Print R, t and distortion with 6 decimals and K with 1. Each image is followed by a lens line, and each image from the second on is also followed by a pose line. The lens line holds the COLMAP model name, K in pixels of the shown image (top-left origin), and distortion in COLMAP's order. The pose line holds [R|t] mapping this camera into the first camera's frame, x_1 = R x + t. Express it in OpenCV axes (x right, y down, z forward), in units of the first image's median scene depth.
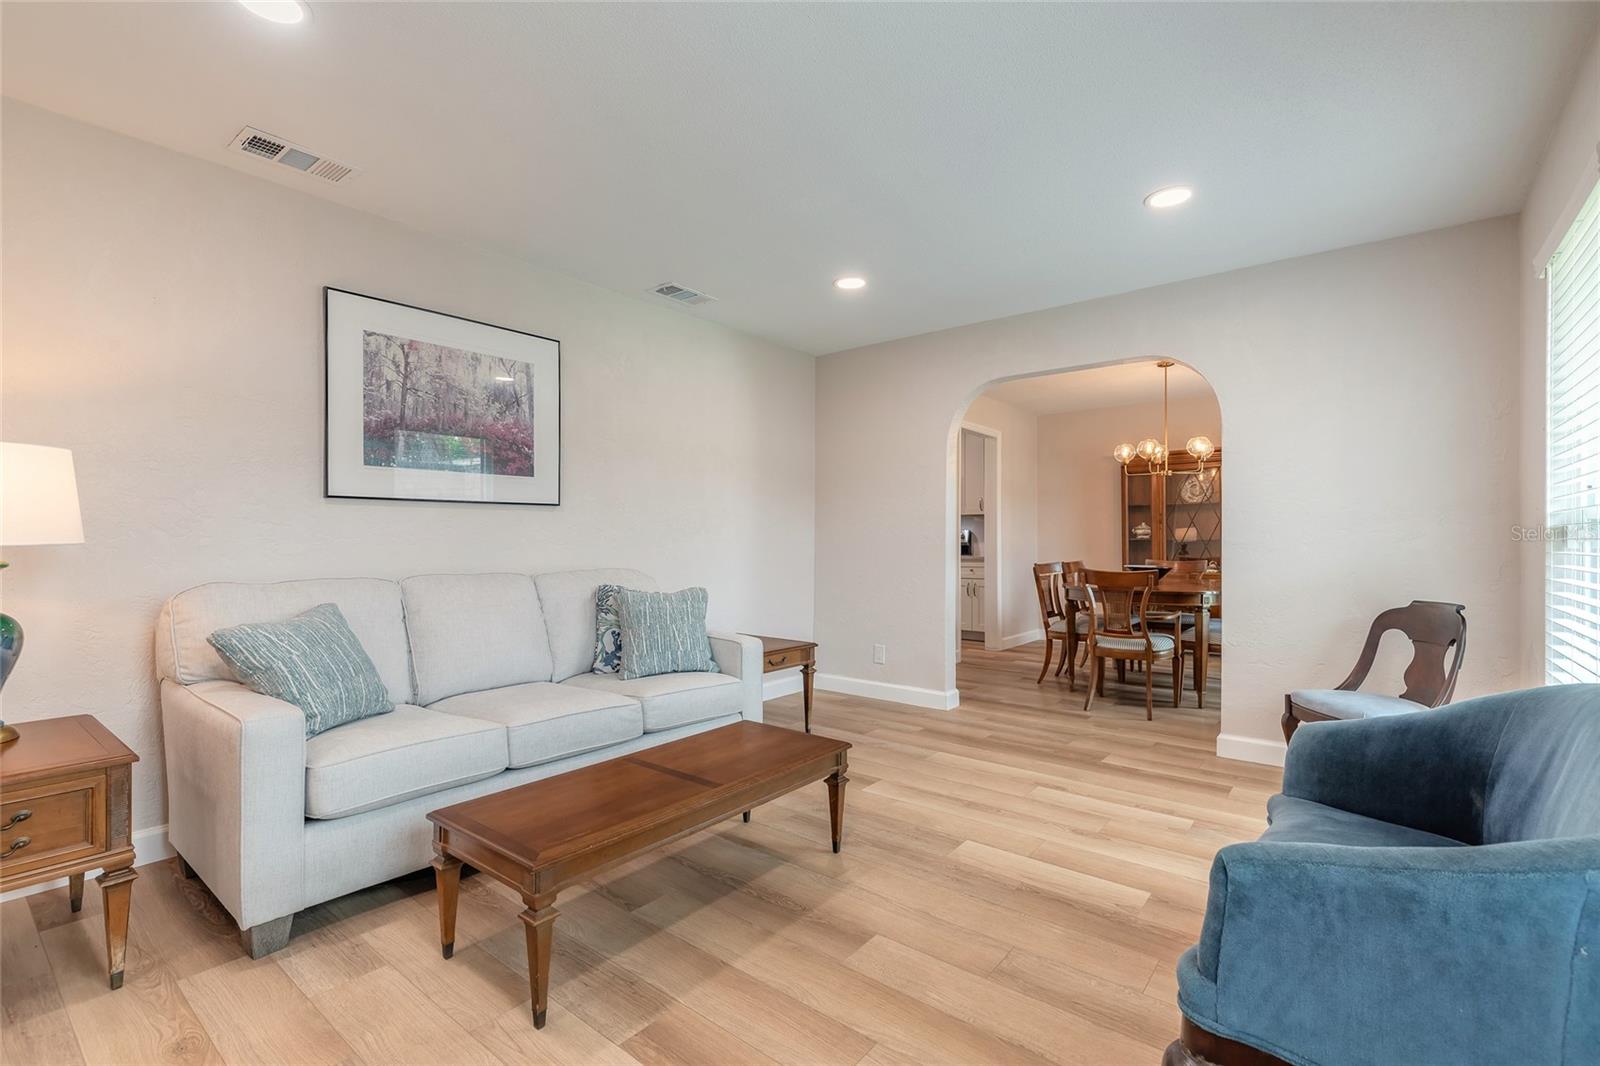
lens RADIAL K [[720.5, 0, 795.8], [0, 720.5, 535.8], [0, 0, 1]] dist [0.007813, -0.002192]
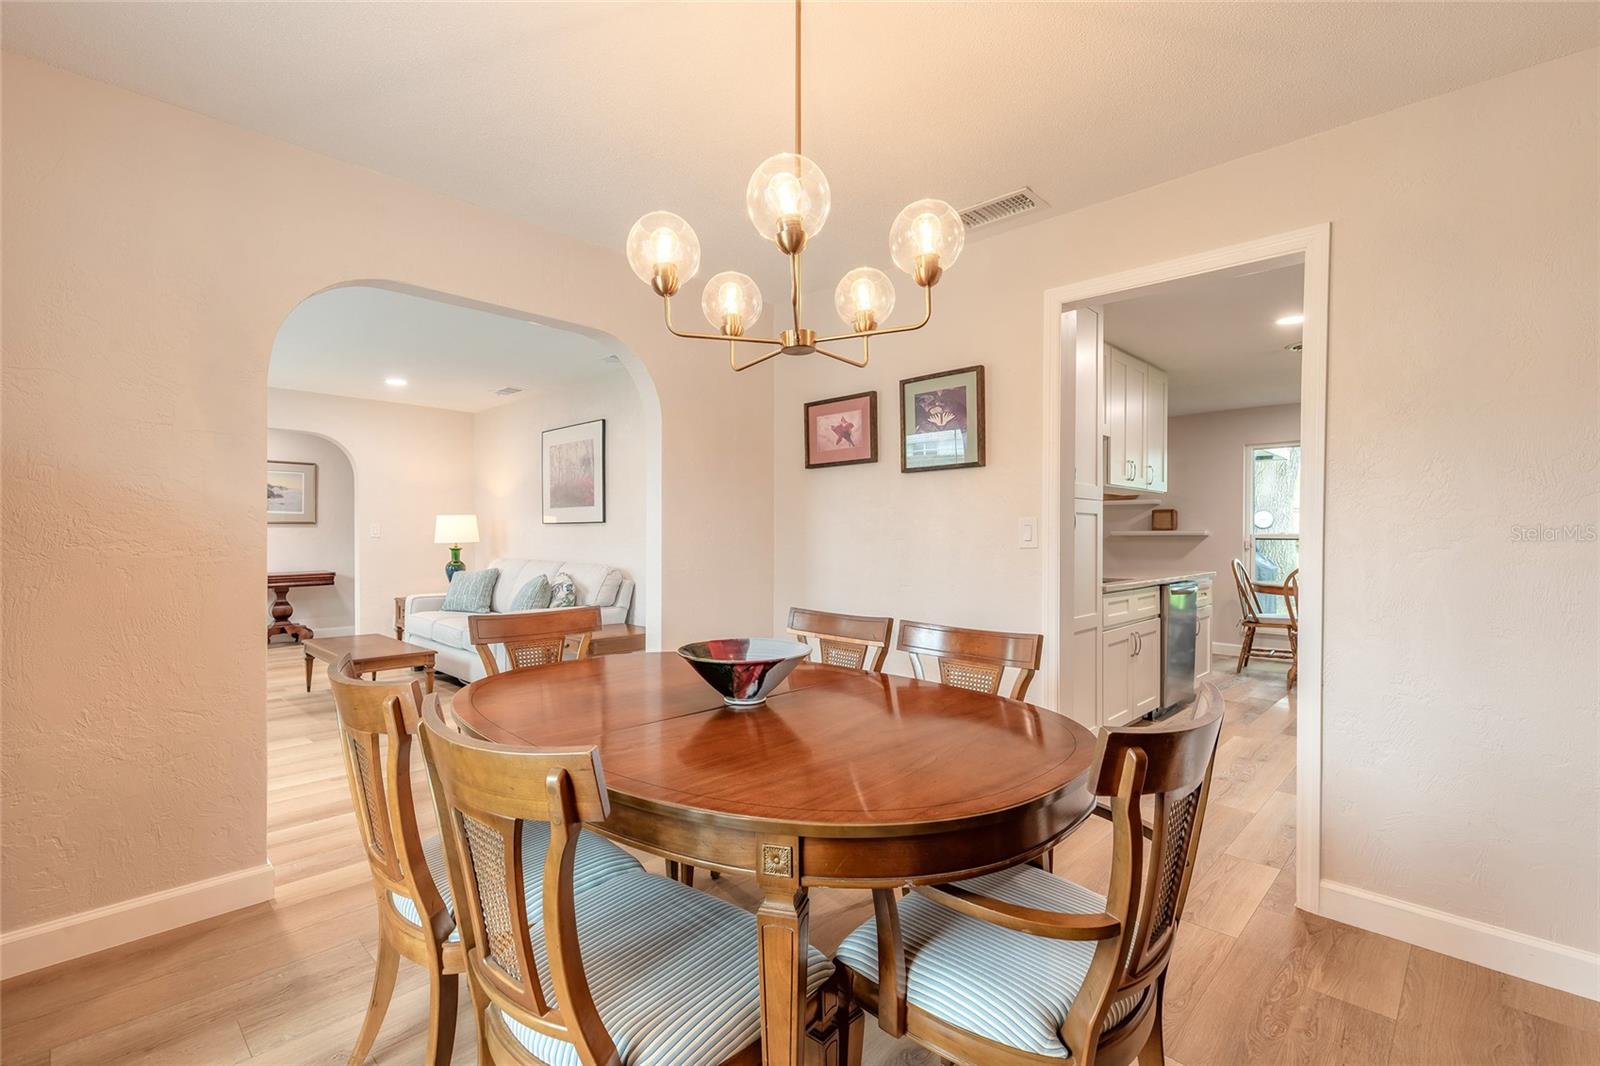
lens RADIAL K [[720.5, 0, 797.8], [0, 720.5, 537.6], [0, 0, 1]] dist [0.007813, -0.002192]
pose [[-0.084243, 0.006112, -0.996426, 0.798128], [-0.002819, 0.999976, 0.006372, -0.011333], [0.996441, 0.003346, -0.084224, 1.012577]]
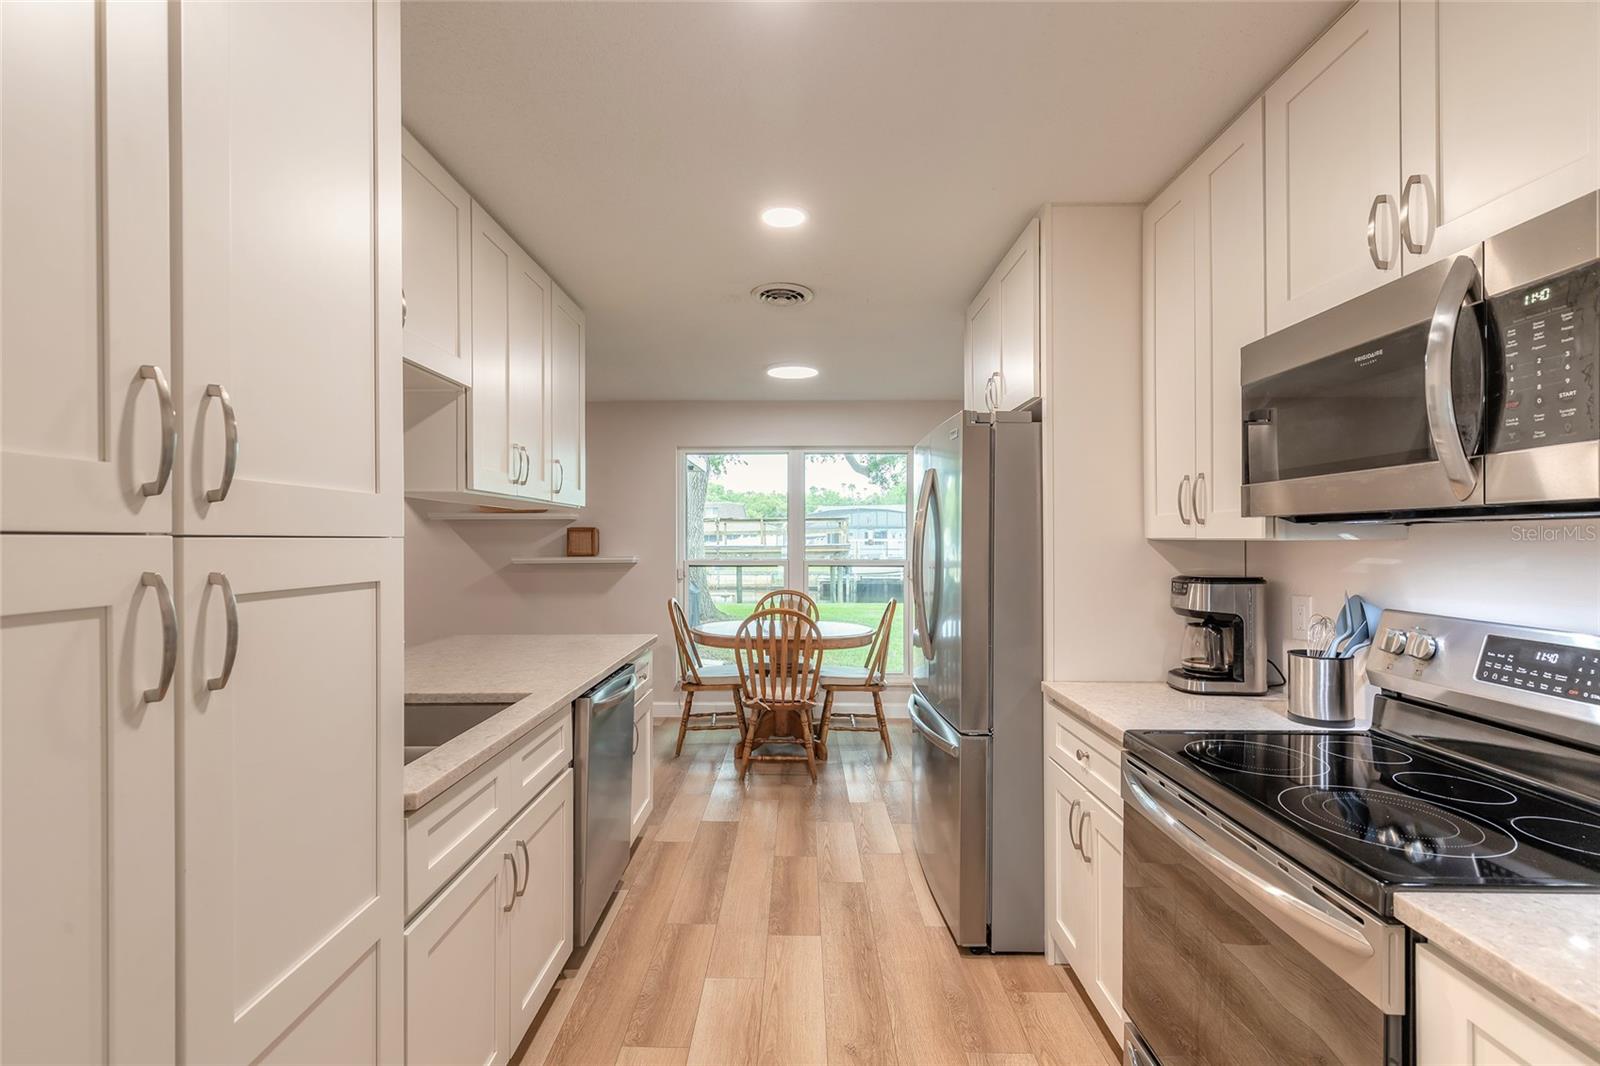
lens RADIAL K [[720.5, 0, 794.0], [0, 720.5, 533.1], [0, 0, 1]] dist [0.007813, -0.002192]
pose [[0.619597, -0.006090, -0.784897, 0.336359], [0.001590, 0.999978, -0.006504, -0.043014], [0.784919, 0.002782, 0.619592, 1.201942]]
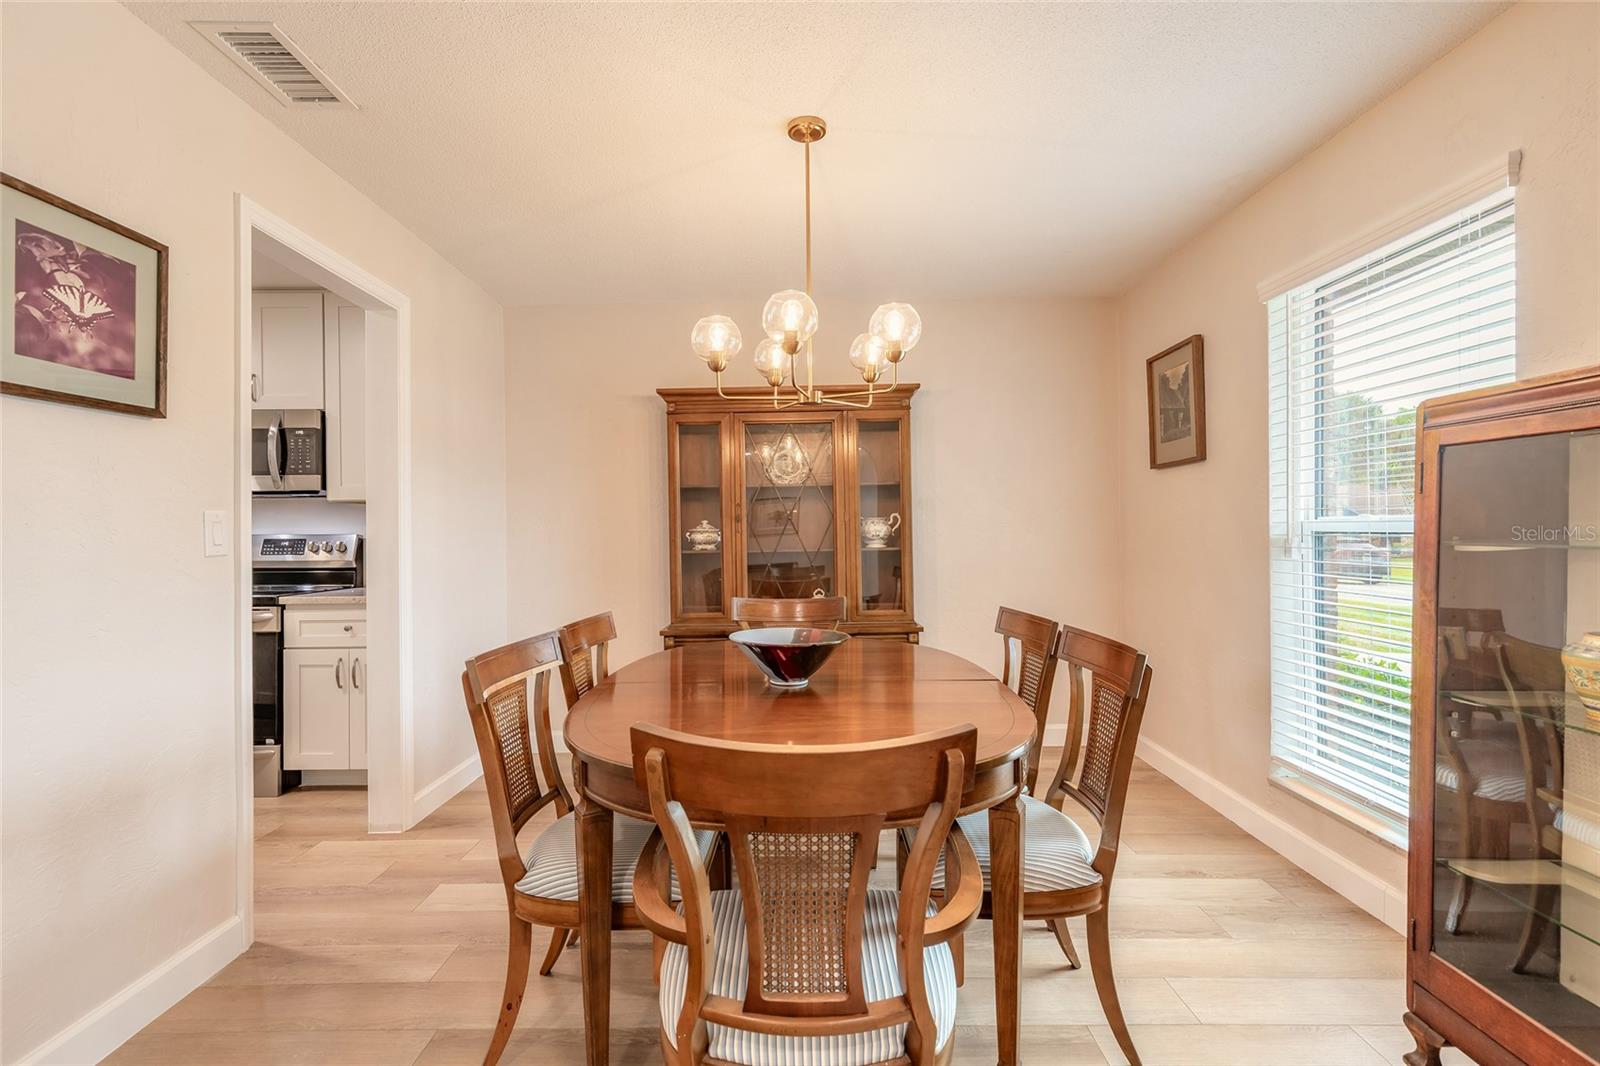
lens RADIAL K [[720.5, 0, 792.3], [0, 720.5, 528.4], [0, 0, 1]] dist [0.007813, -0.002192]
pose [[0.778251, -0.000606, 0.627953, 0.244590], [0.005955, 0.999962, -0.006416, -0.010698], [-0.627925, 0.008732, 0.778225, 0.676918]]
